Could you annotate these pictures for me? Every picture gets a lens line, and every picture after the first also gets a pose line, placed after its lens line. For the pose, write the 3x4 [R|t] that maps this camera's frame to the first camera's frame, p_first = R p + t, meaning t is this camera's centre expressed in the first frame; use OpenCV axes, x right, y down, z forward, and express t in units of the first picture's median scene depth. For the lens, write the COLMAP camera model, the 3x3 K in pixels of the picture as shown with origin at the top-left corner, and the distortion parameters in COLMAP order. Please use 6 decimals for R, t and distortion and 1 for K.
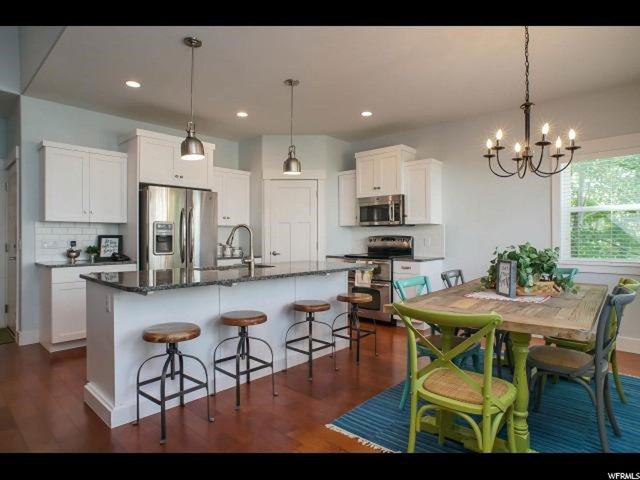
lens RADIAL K [[358.9, 0, 319.8], [0, 358.9, 240.5], [0, 0, 1]] dist [-0.043952, 0.001013]
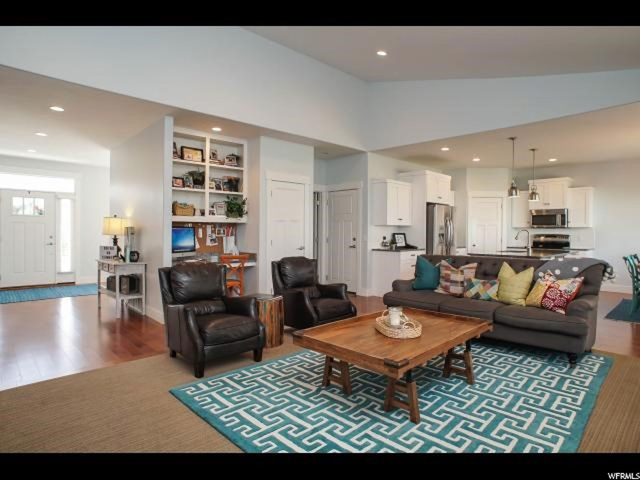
lens RADIAL K [[358.9, 0, 321.8], [0, 358.9, 234.2], [0, 0, 1]] dist [-0.043952, 0.001013]
pose [[0.998057, 0.008618, -0.061707, -0.745531], [-0.008533, 0.999962, 0.001630, -0.008677], [0.061719, -0.001100, 0.998093, -0.607729]]
